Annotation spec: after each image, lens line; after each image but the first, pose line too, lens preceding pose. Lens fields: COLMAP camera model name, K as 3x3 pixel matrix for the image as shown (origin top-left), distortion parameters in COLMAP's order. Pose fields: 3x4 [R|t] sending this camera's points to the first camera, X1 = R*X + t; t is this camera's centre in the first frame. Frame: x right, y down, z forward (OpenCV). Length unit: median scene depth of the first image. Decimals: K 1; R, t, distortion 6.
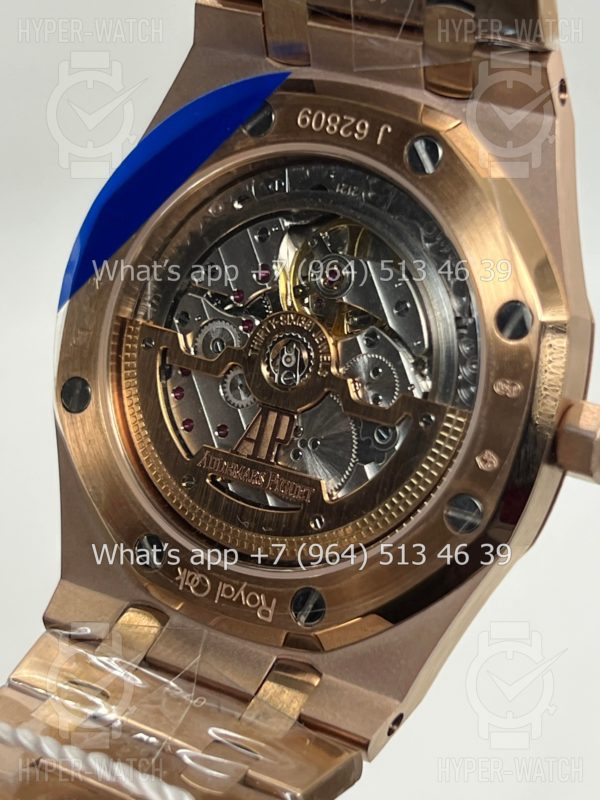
lens RADIAL K [[1933.2, 0, 301.7], [0, 1933.2, 404.8], [0, 0, 1]] dist [0.212343, 0.000000]
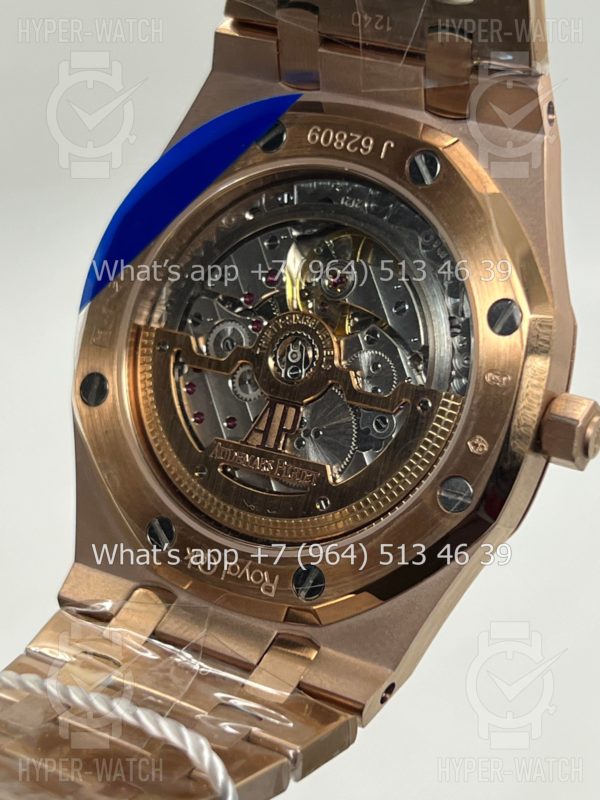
lens RADIAL K [[1933.2, 0, 301.8], [0, 1933.2, 402.8], [0, 0, 1]] dist [0.212343, 0.000000]
pose [[0.999530, 0.021958, 0.021400, -0.025432], [-0.020590, 0.997853, -0.062173, 0.070717], [-0.022720, 0.061703, 0.997836, -0.080345]]
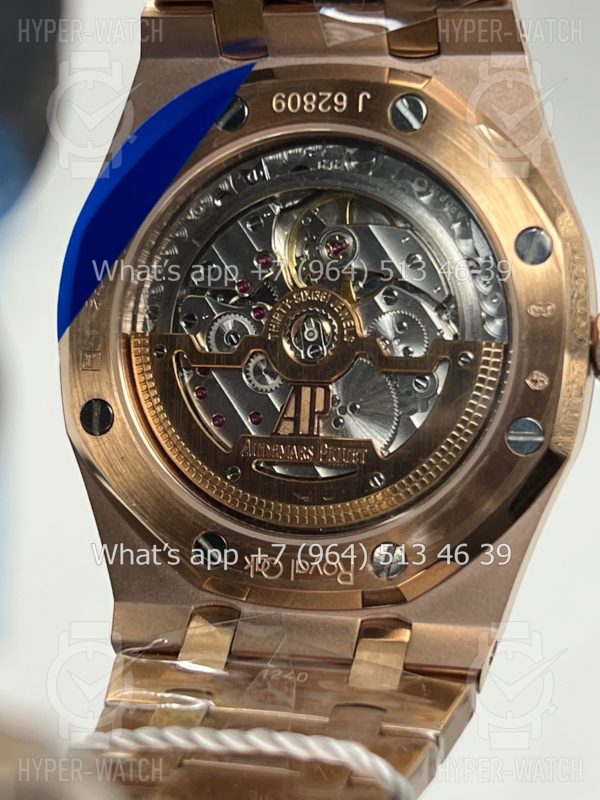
lens RADIAL K [[1933.2, 0, 296.9], [0, 1933.2, 400.9], [0, 0, 1]] dist [0.212343, 0.000000]
pose [[0.957606, -0.200381, 0.206975, -0.236206], [0.211350, 0.976883, -0.032090, 0.043273], [-0.195760, 0.074474, 0.977820, -0.005456]]
